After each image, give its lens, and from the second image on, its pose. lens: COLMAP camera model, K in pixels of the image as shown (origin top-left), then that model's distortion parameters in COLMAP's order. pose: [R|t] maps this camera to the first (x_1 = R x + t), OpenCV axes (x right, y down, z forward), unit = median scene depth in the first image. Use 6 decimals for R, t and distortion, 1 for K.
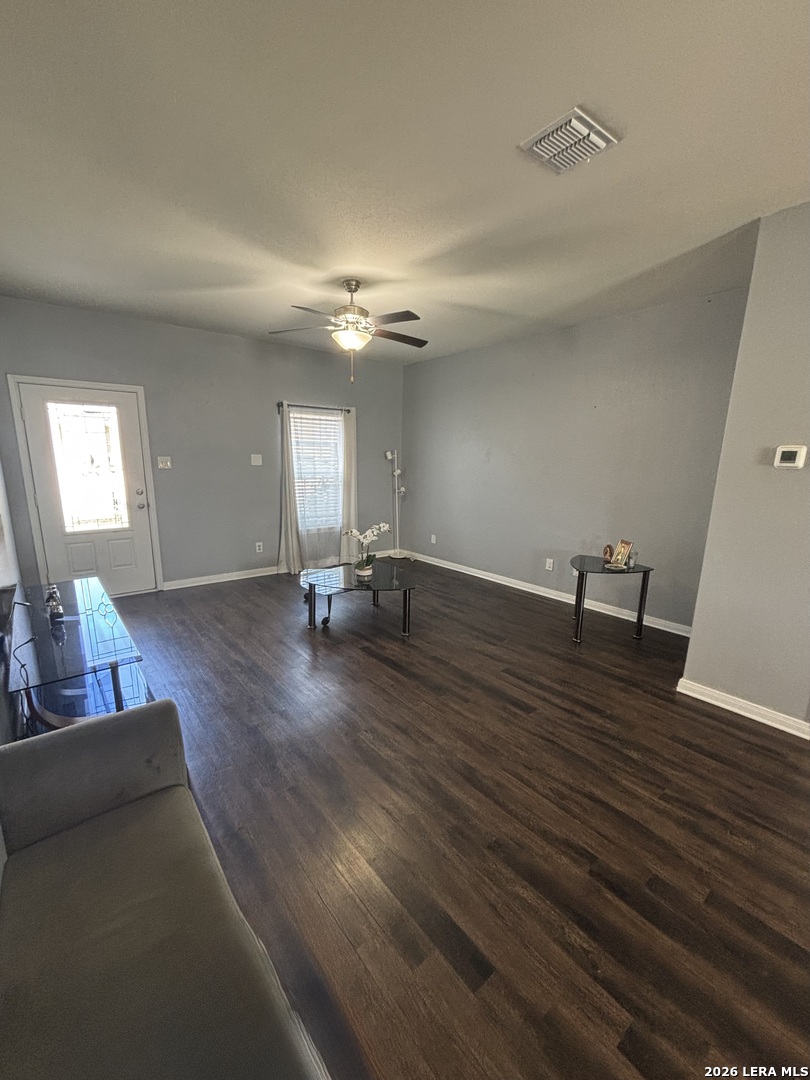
lens RADIAL K [[432.7, 0, 407.4], [0, 432.7, 550.3], [0, 0, 1]] dist [-0.001805, 0.000229]
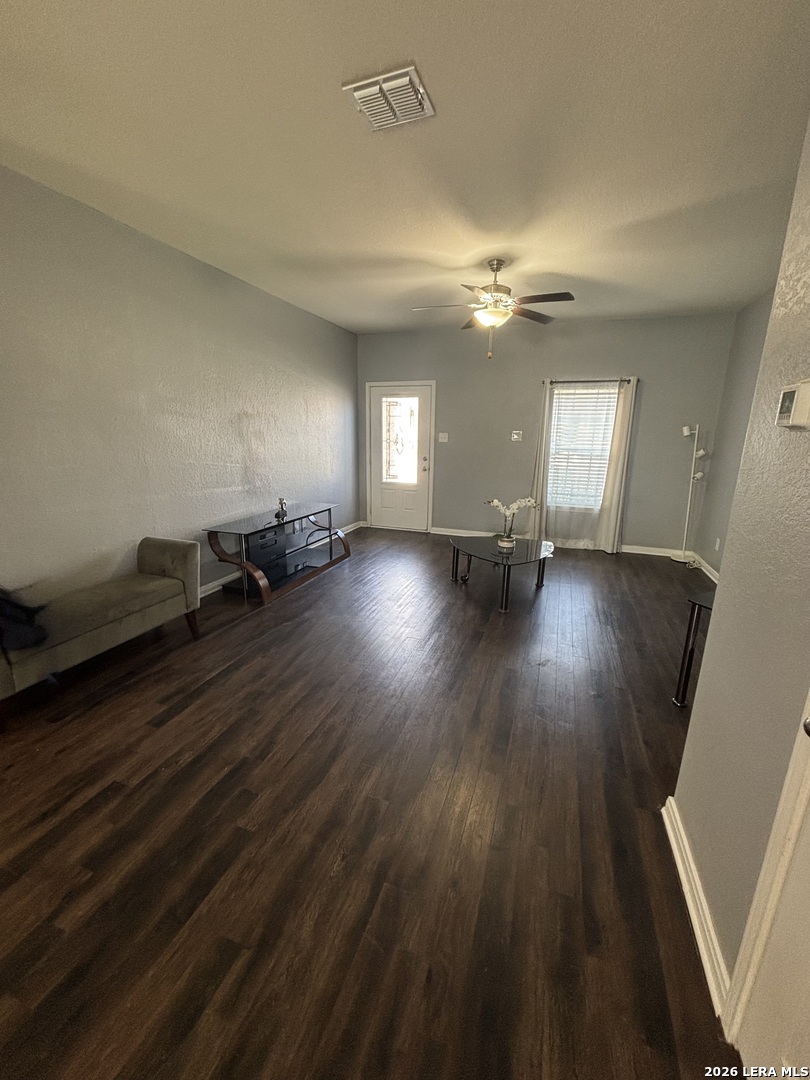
lens RADIAL K [[432.7, 0, 413.7], [0, 432.7, 535.9], [0, 0, 1]] dist [-0.001805, 0.000229]
pose [[0.540321, 0.184852, -0.820904, 0.568254], [-0.182252, 0.978123, 0.100296, -0.027112], [0.821485, 0.095419, 0.562190, 0.233642]]
